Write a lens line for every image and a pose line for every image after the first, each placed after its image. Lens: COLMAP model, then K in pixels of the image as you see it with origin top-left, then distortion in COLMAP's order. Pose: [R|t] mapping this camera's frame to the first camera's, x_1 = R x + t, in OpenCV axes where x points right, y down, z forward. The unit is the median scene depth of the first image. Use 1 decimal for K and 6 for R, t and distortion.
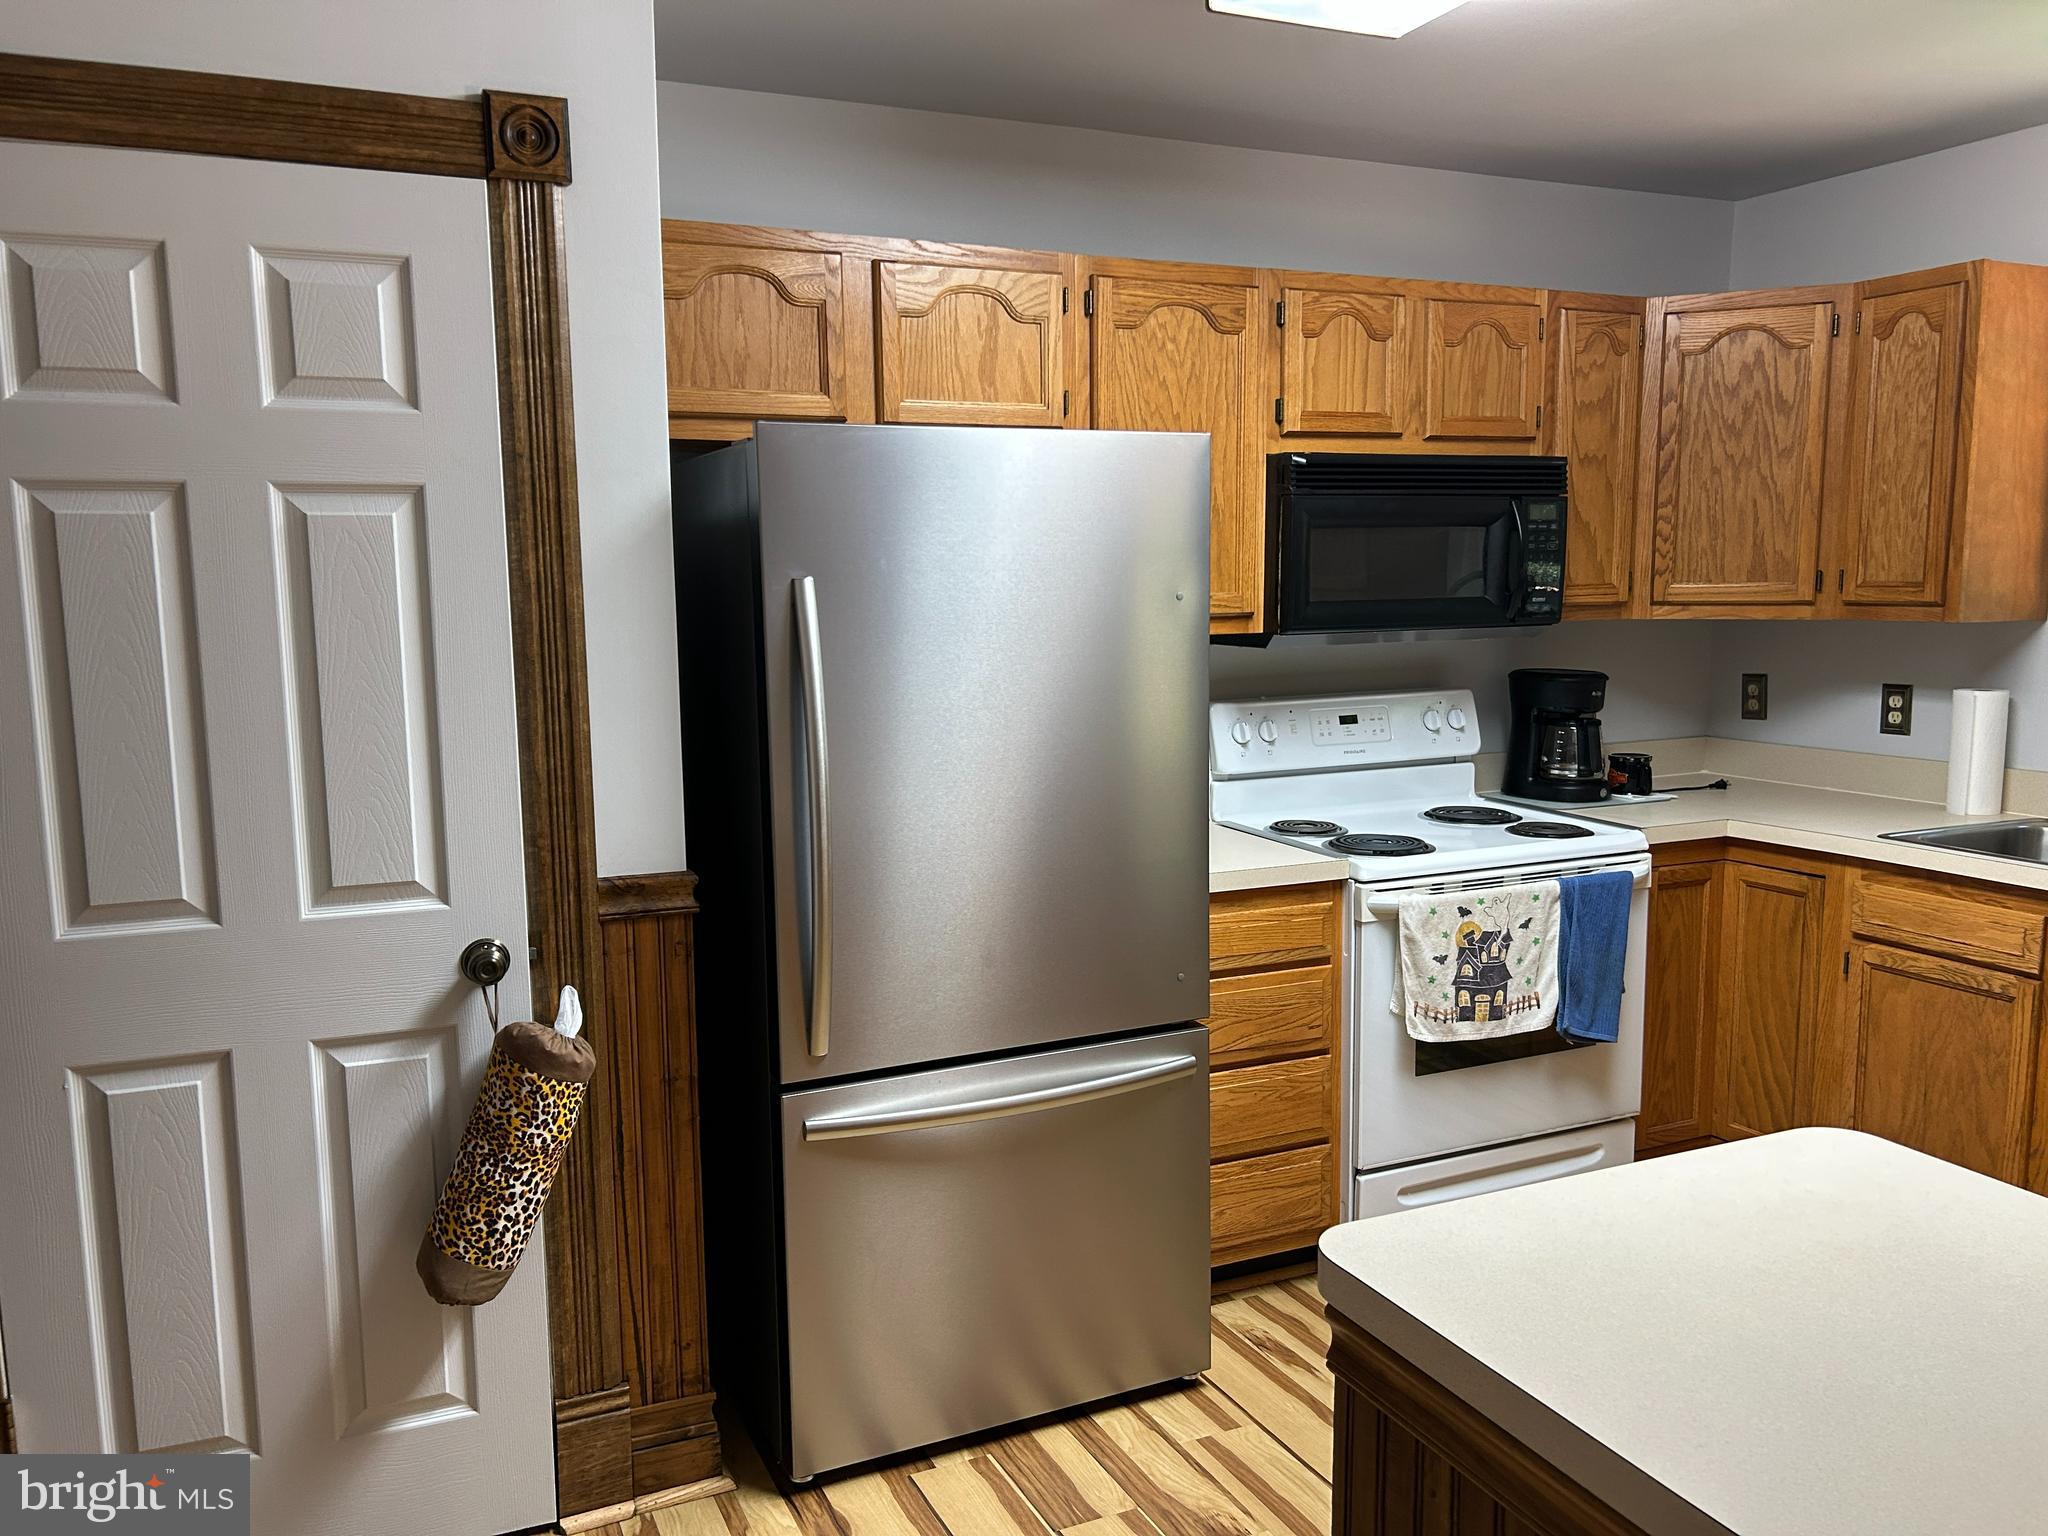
lens RADIAL K [[1535.5, 0, 1012.3], [0, 1535.5, 776.4], [0, 0, 1]] dist [0.057363, -0.060613]
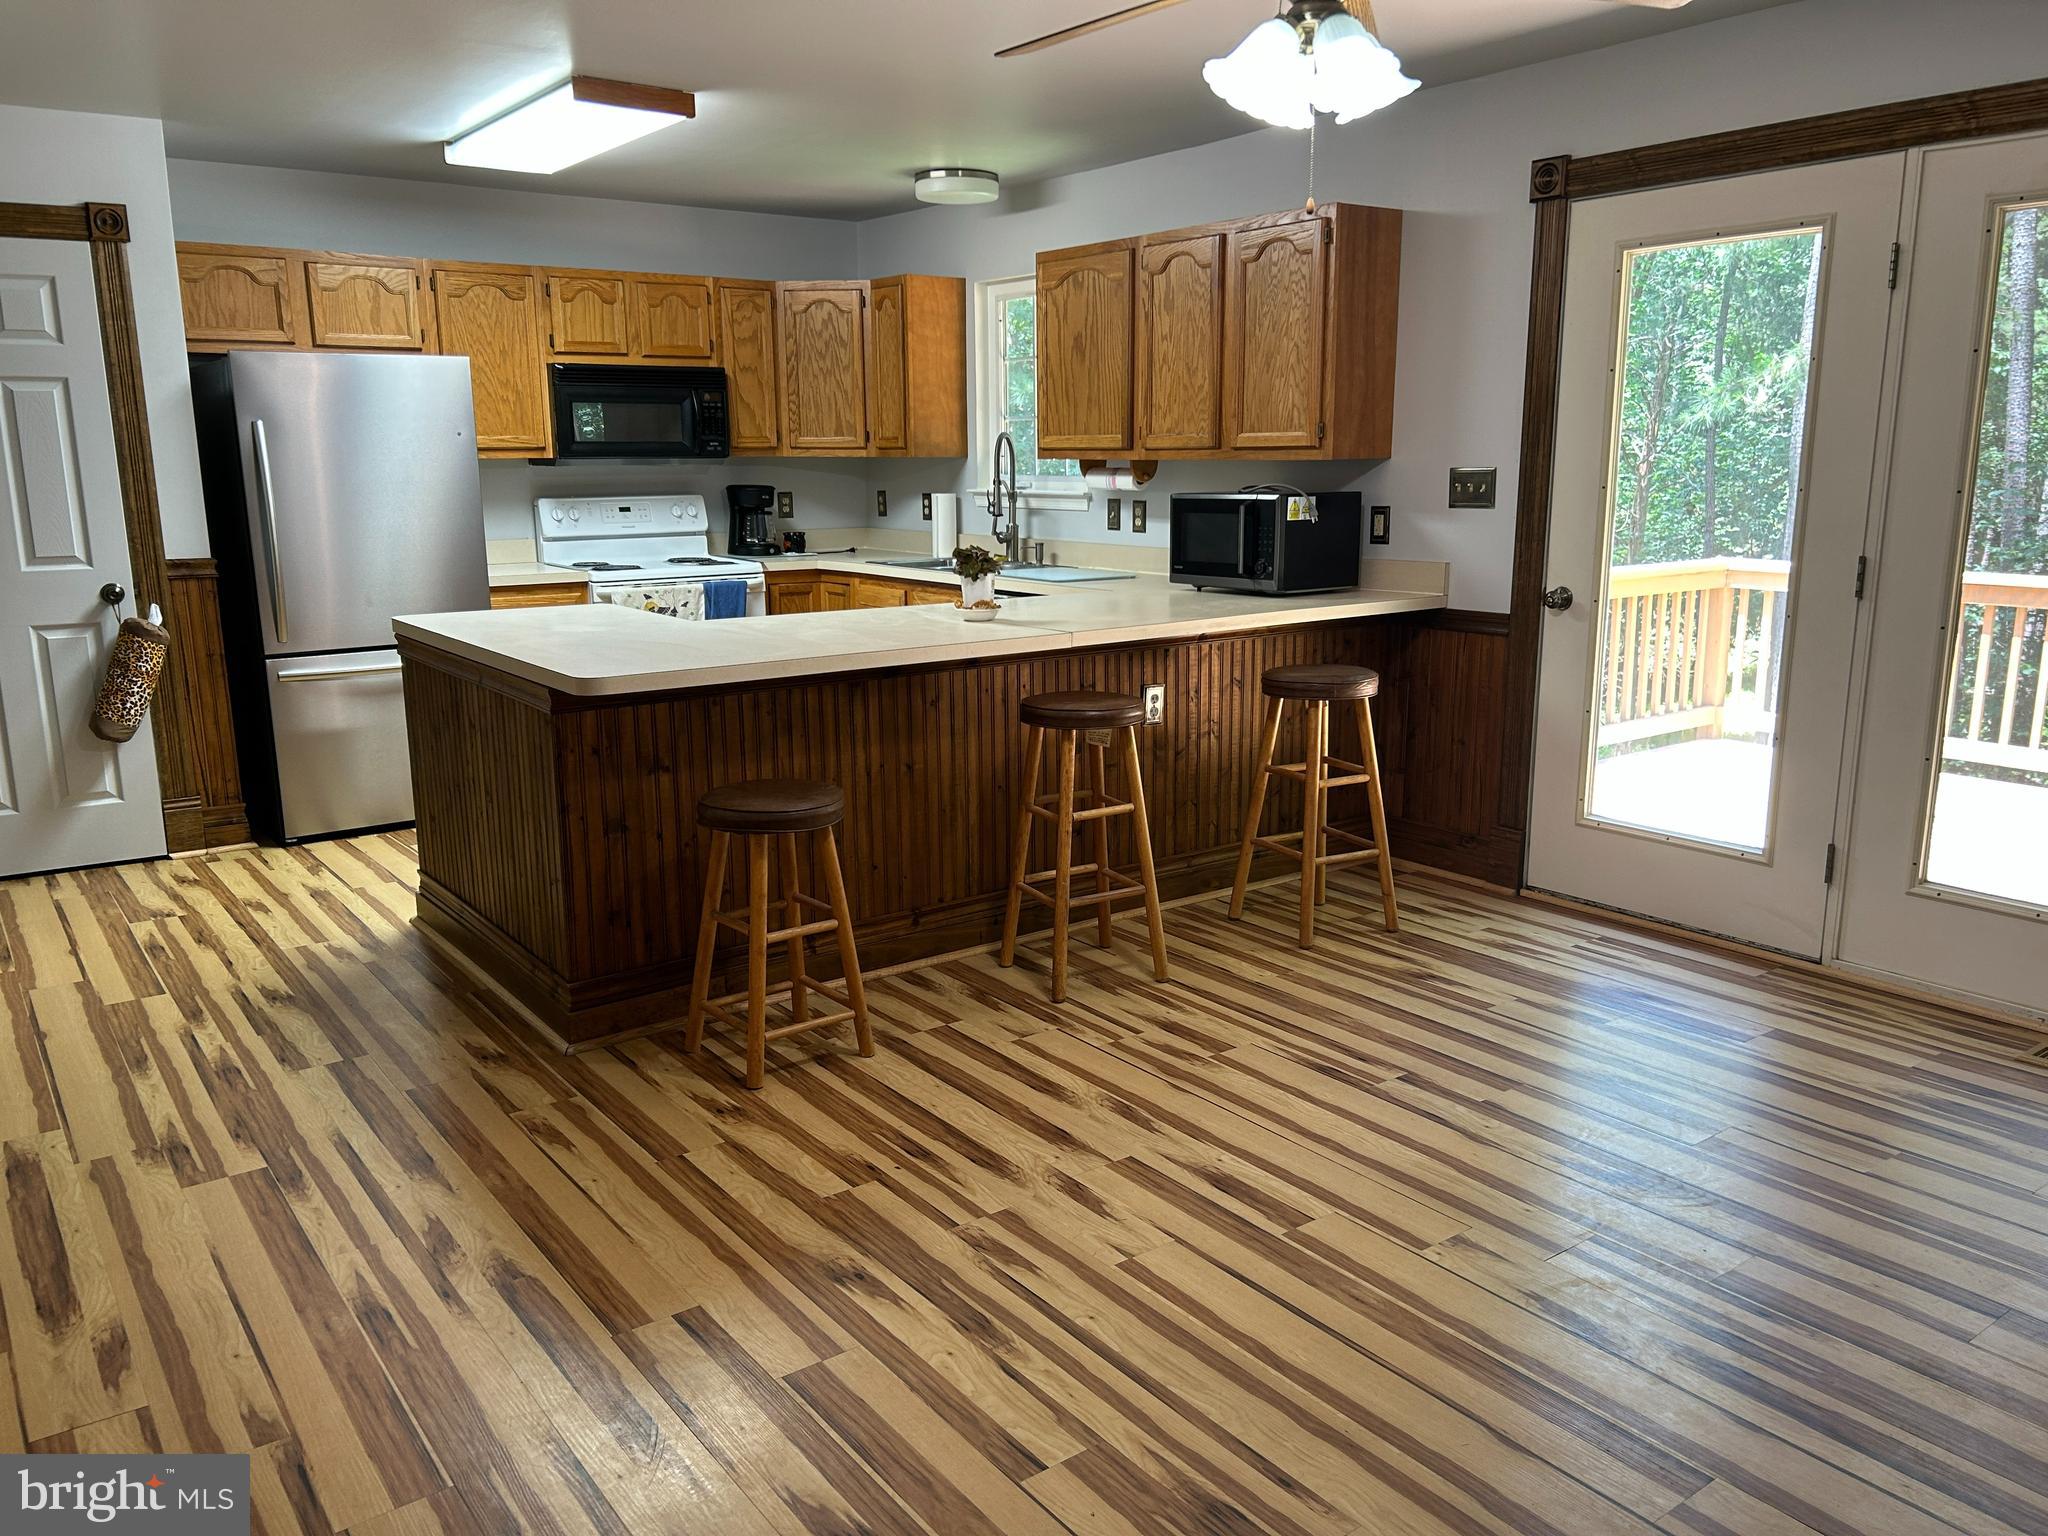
lens RADIAL K [[1535.5, 0, 1032.1], [0, 1535.5, 771.4], [0, 0, 1]] dist [0.057363, -0.060613]
pose [[0.976911, -0.039240, 0.210010, 0.362837], [0.023675, 0.996817, 0.076124, 0.179746], [-0.212329, -0.069394, 0.974731, -1.138037]]
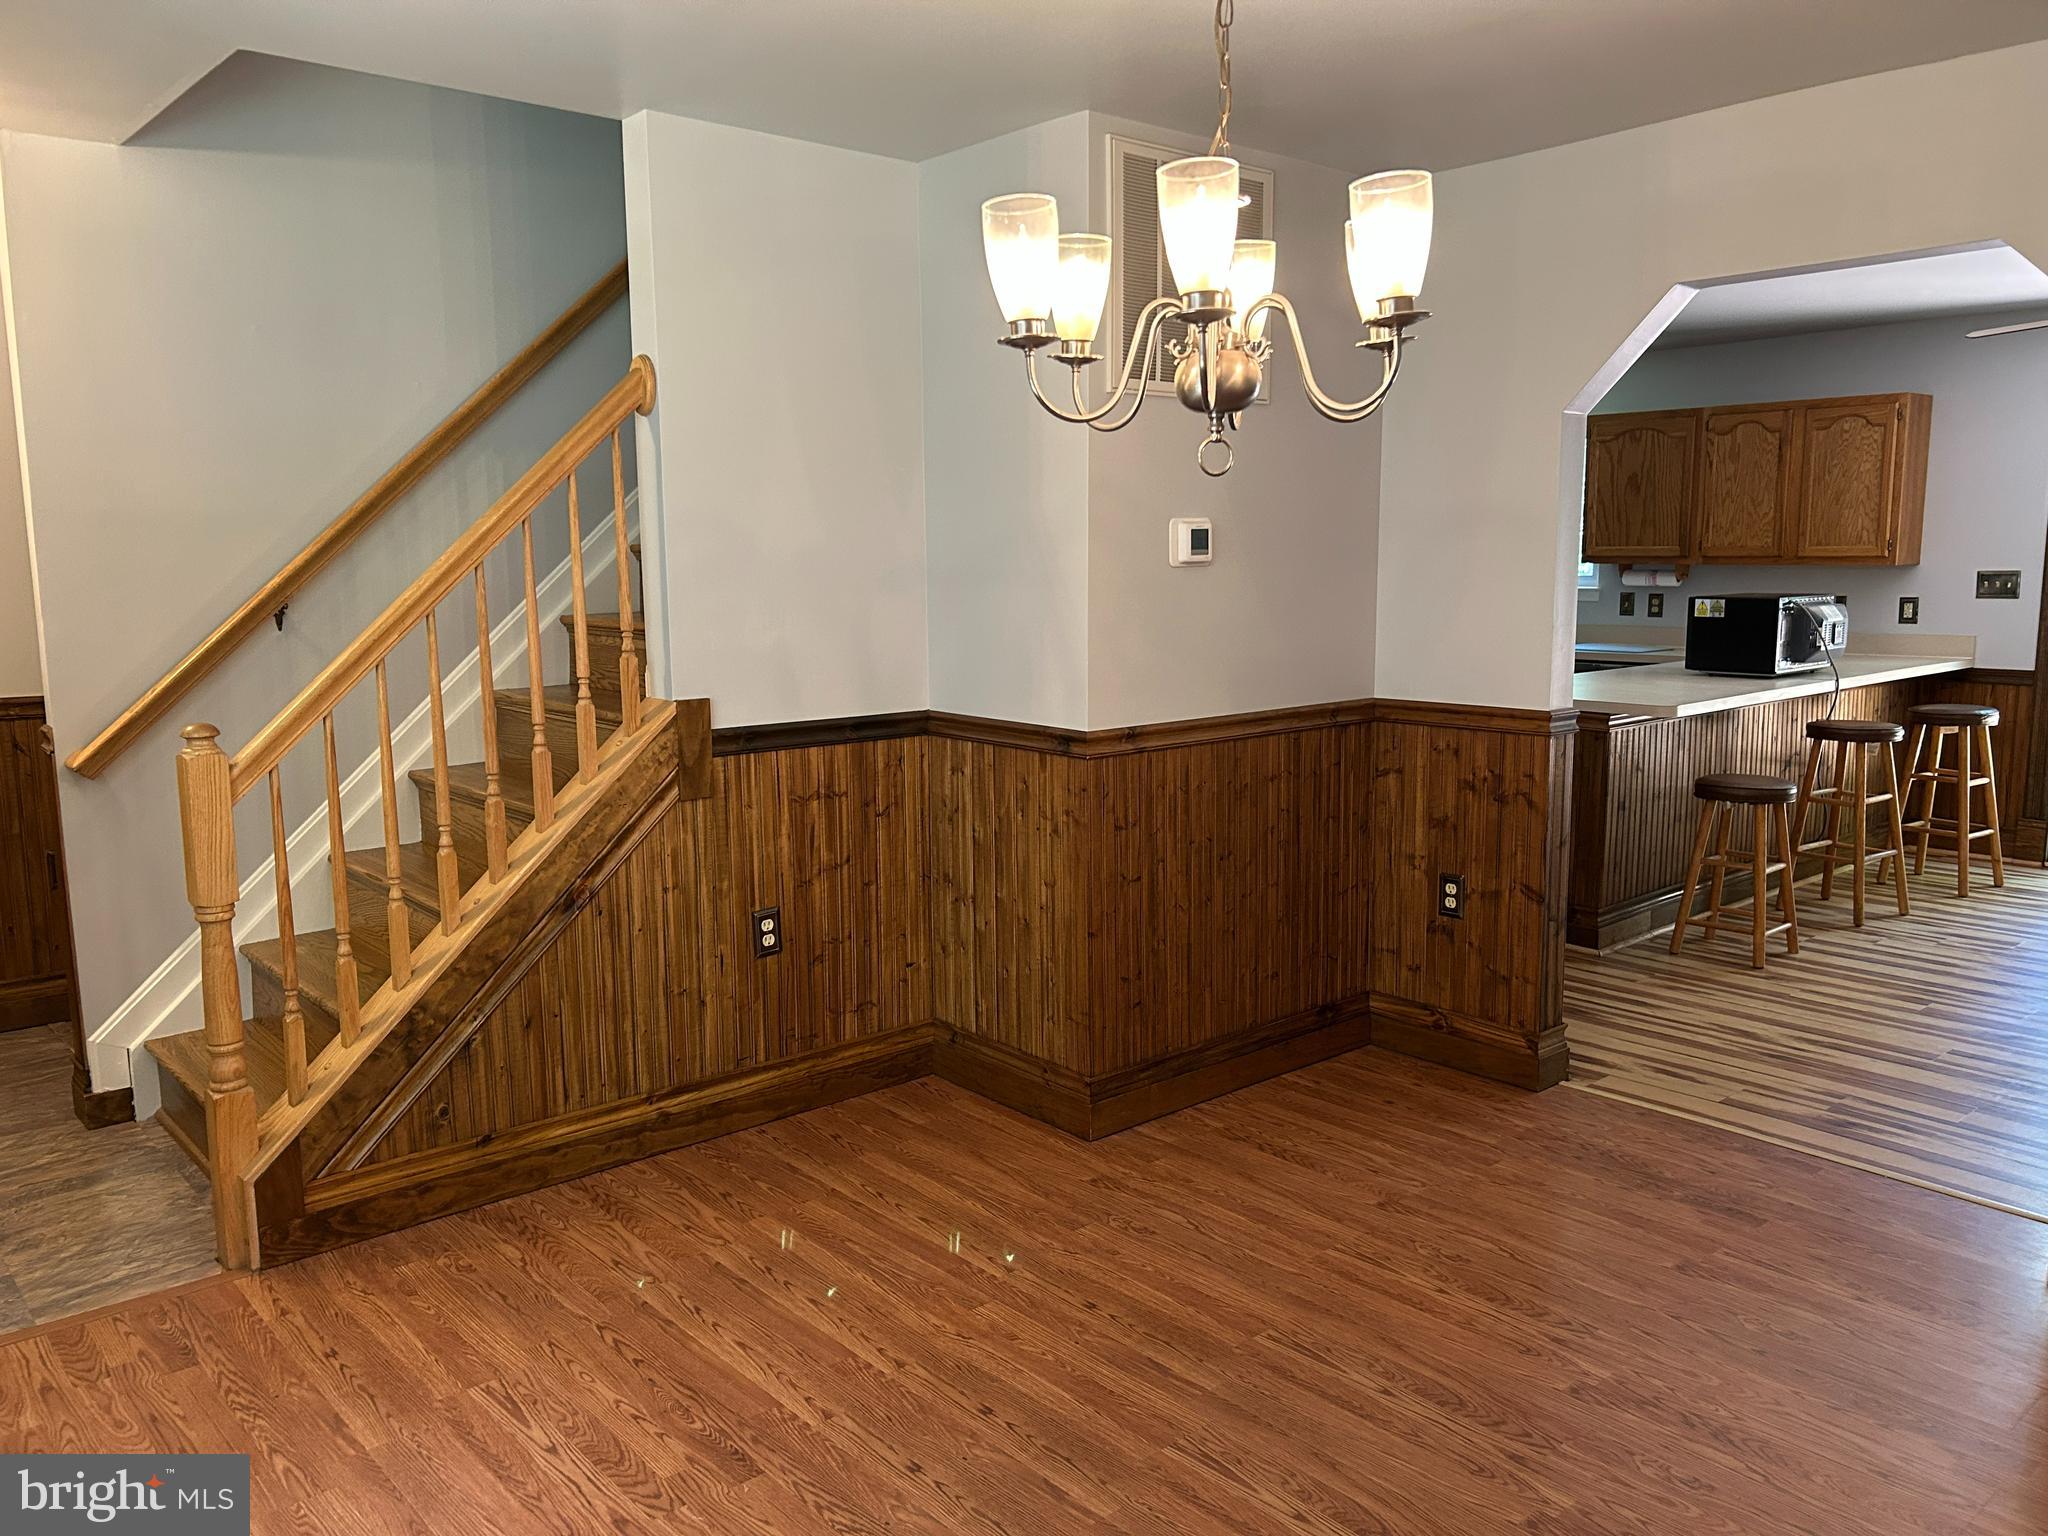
lens RADIAL K [[1535.5, 0, 1021.3], [0, 1535.5, 758.6], [0, 0, 1]] dist [0.057363, -0.060613]
pose [[0.957119, -0.036487, 0.287388, -0.915021], [0.035078, 0.999334, 0.010052, 0.205358], [-0.287564, 0.000460, 0.957761, -1.466923]]
